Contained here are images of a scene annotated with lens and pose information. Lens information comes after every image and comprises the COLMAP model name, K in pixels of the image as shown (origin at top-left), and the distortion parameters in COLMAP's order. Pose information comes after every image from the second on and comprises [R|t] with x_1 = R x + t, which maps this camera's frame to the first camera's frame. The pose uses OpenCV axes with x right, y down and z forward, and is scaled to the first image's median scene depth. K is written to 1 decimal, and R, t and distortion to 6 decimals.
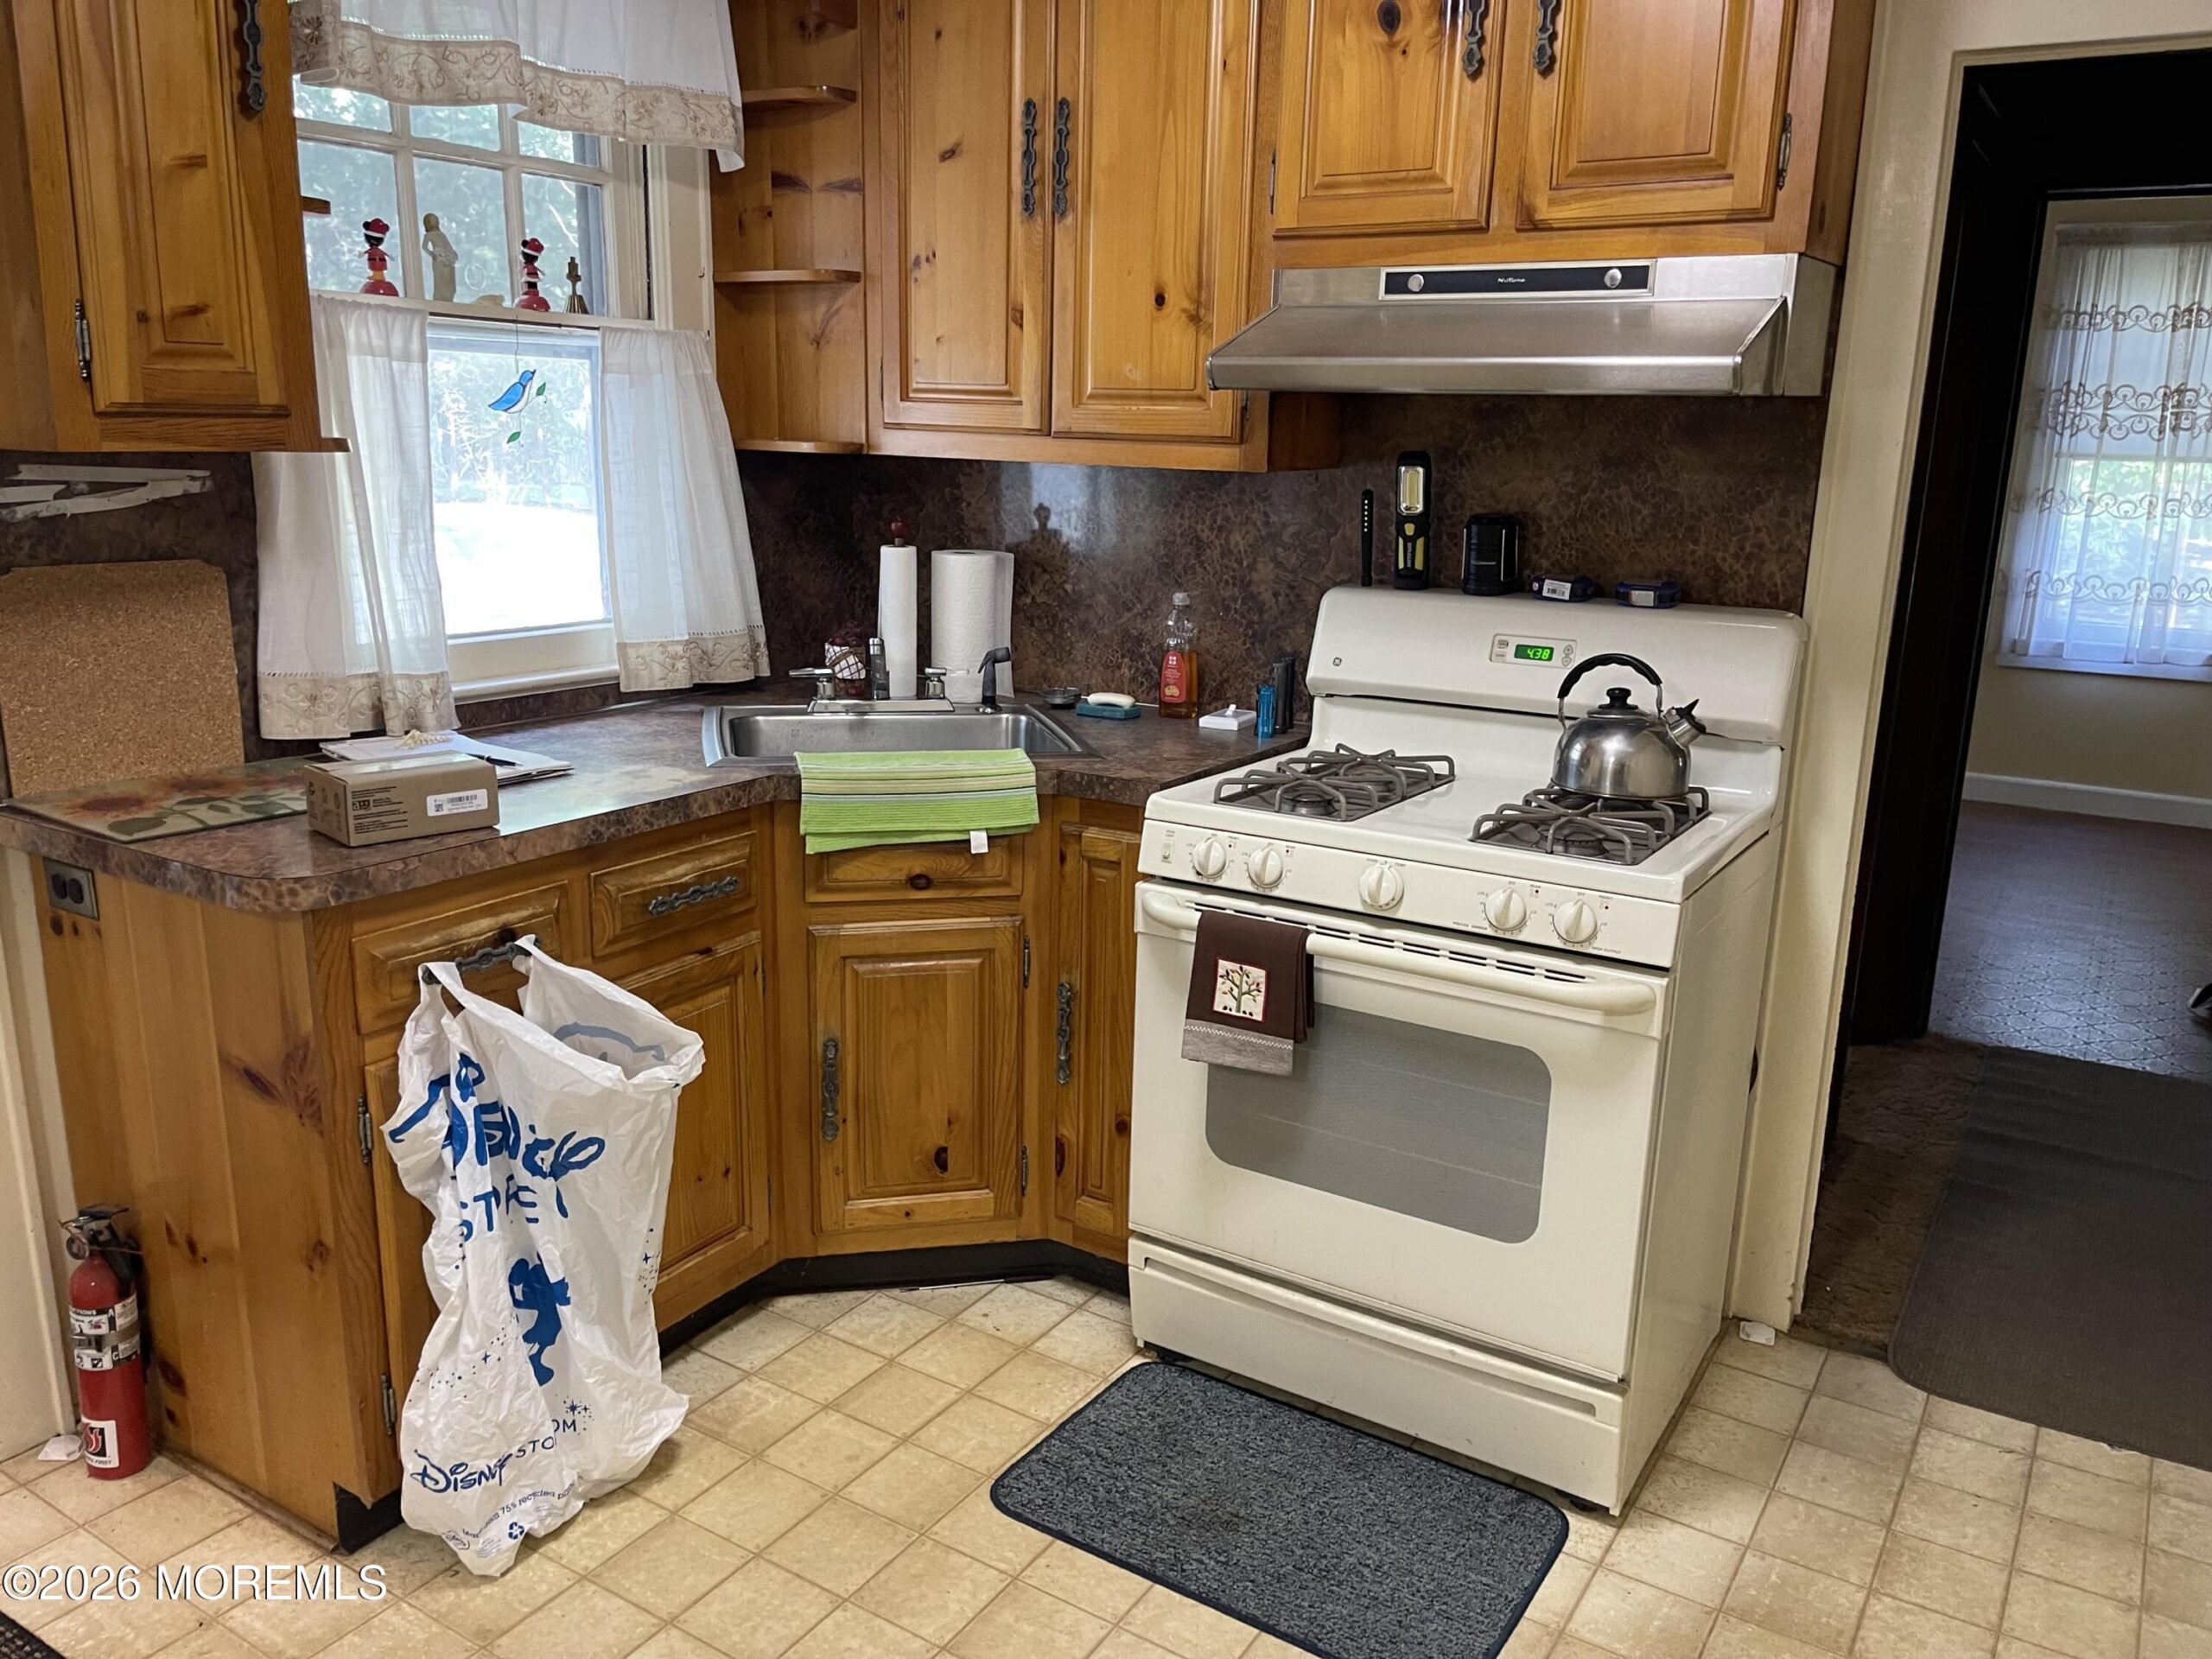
lens RADIAL K [[1671.1, 0, 1094.7], [0, 1671.1, 834.8], [0, 0, 1]] dist [0.059694, -0.084136]
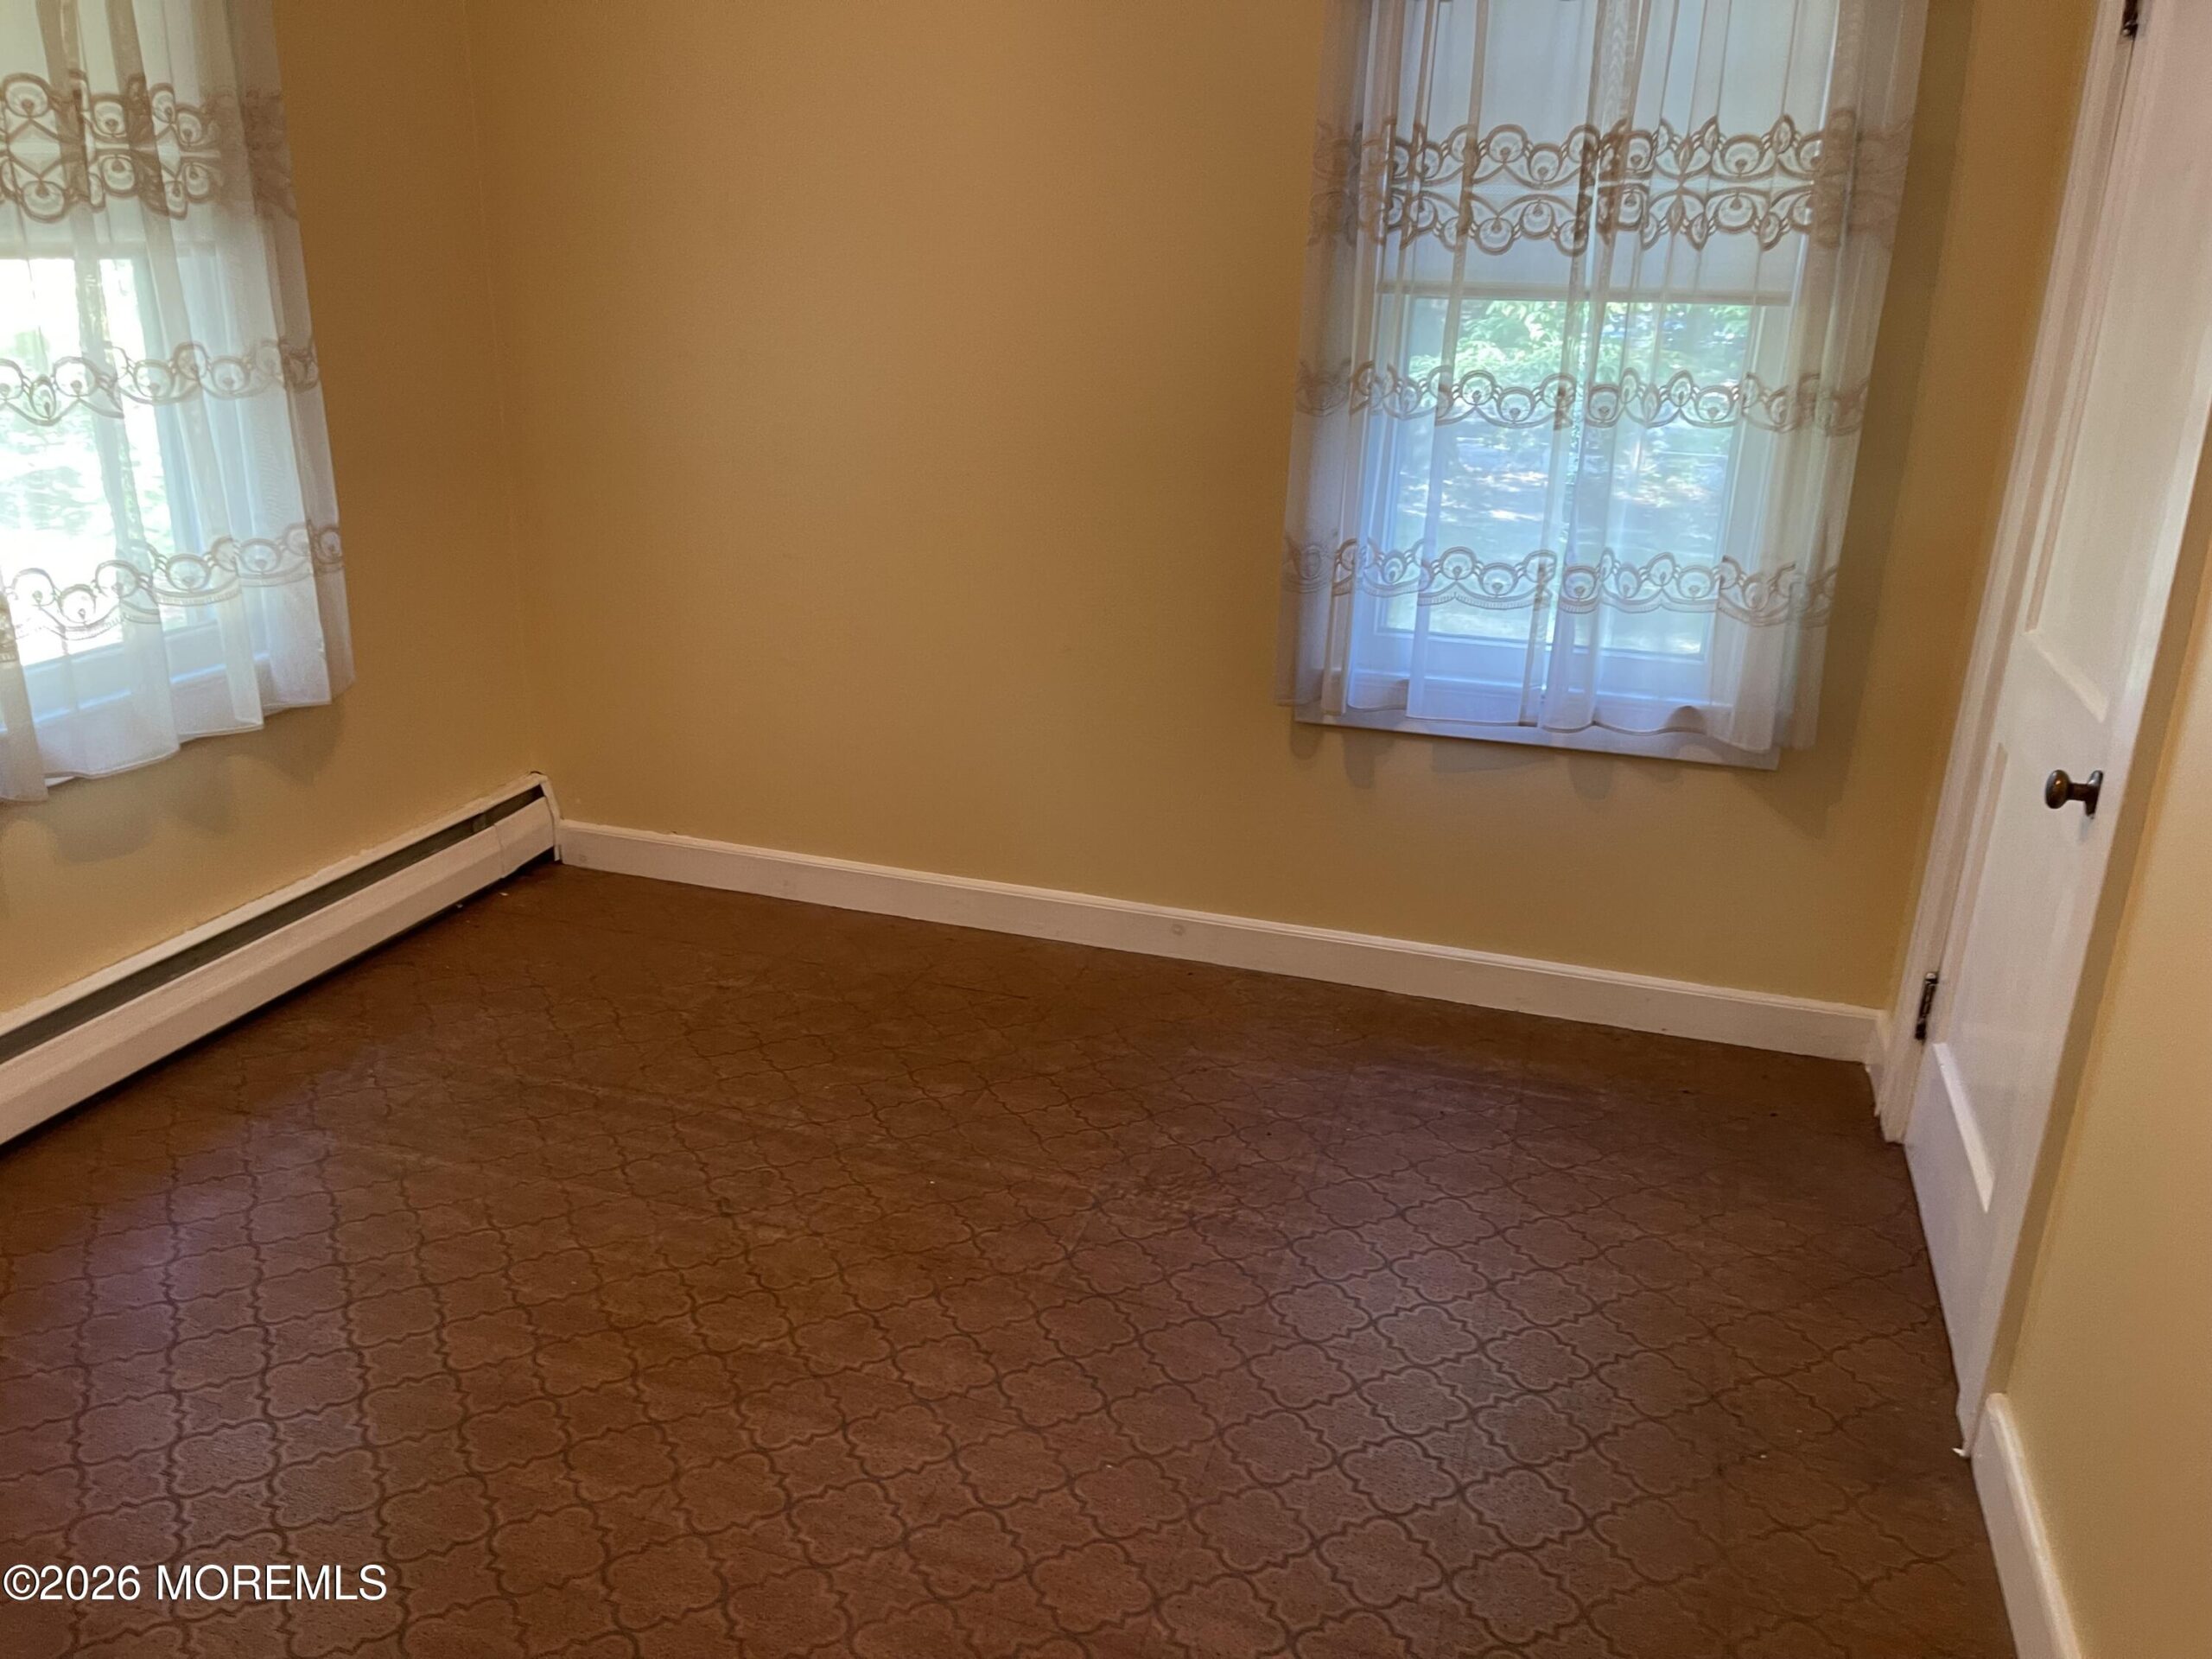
lens RADIAL K [[1671.1, 0, 1031.3], [0, 1671.1, 839.4], [0, 0, 1]] dist [0.059694, -0.084136]
pose [[0.965534, -0.090120, 0.244177, 0.856337], [0.062434, 0.990947, 0.118855, -0.330420], [-0.252678, -0.099514, 0.962419, 1.374491]]
